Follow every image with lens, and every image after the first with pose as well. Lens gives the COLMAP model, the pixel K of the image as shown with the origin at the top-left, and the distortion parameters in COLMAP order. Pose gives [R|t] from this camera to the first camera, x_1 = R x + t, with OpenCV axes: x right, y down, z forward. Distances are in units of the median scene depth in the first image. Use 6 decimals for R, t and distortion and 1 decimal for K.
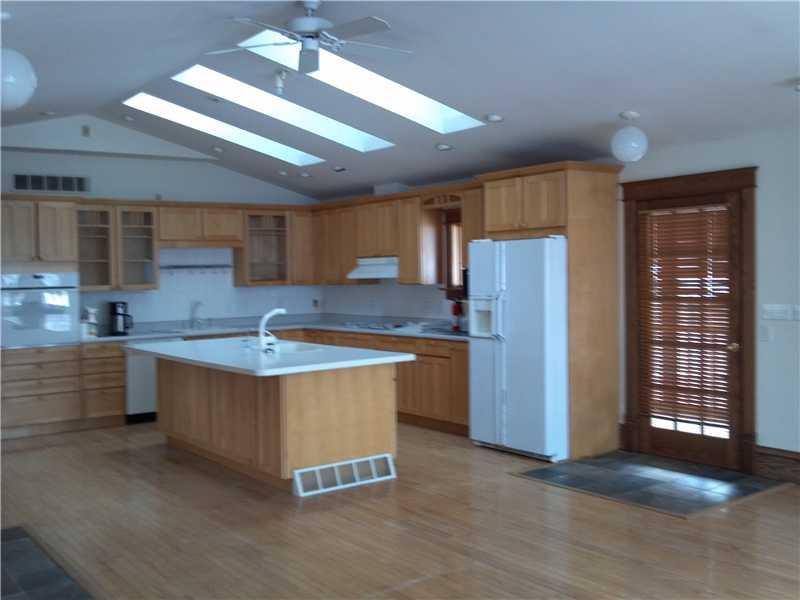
lens RADIAL K [[842.8, 0, 401.0], [0, 842.8, 273.3], [0, 0, 1]] dist [-0.002973, -0.006403]
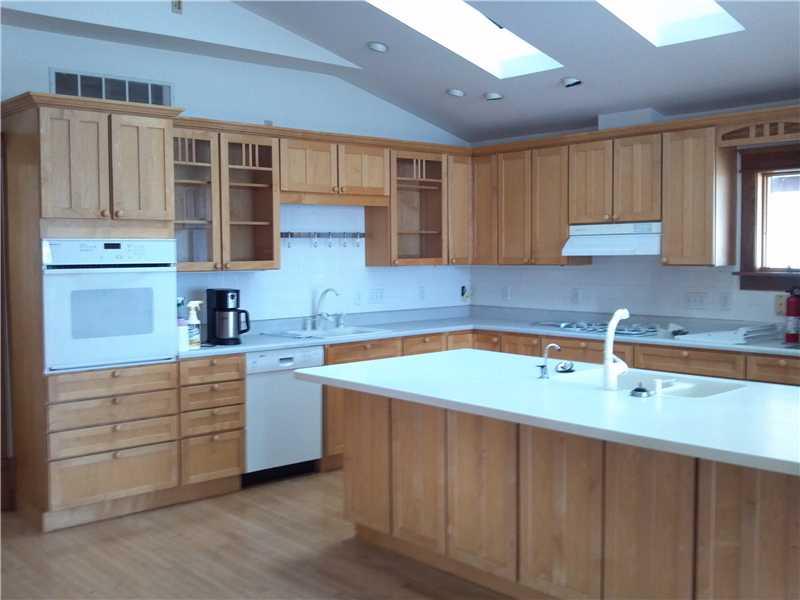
lens RADIAL K [[870.2, 0, 398.6], [0, 870.2, 280.8], [0, 0, 1]] dist [0.052310, -0.006057]
pose [[0.996499, 0.009324, 0.083087, -0.261200], [-0.012084, 0.999390, 0.032780, 0.005378], [-0.082730, -0.033669, 0.996003, 0.353922]]
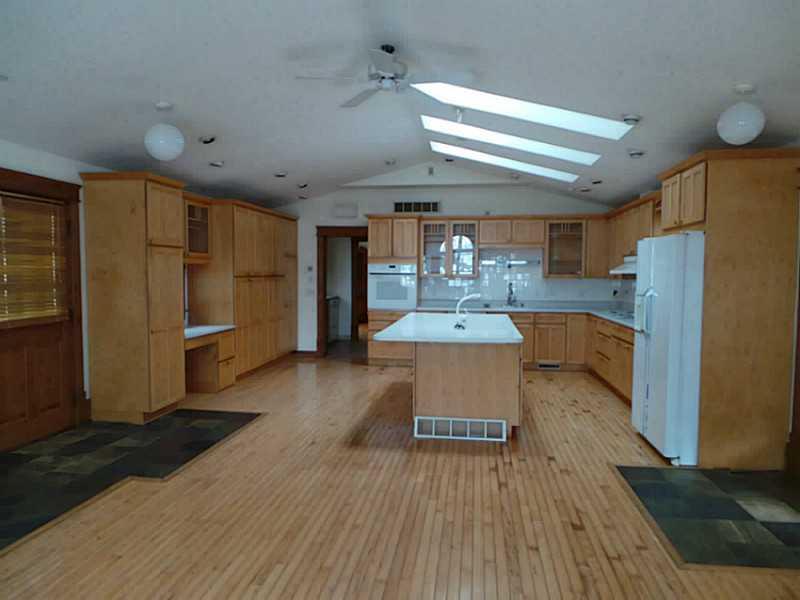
lens RADIAL K [[550.9, 0, 400.0], [0, 550.9, 300.0], [0, 0, 1]] dist [0.000456, -0.000526]
pose [[0.720041, 0.061416, -0.691208, 0.283081], [-0.020330, 0.997515, 0.067455, -0.003458], [0.693633, -0.034518, 0.719501, 0.237502]]
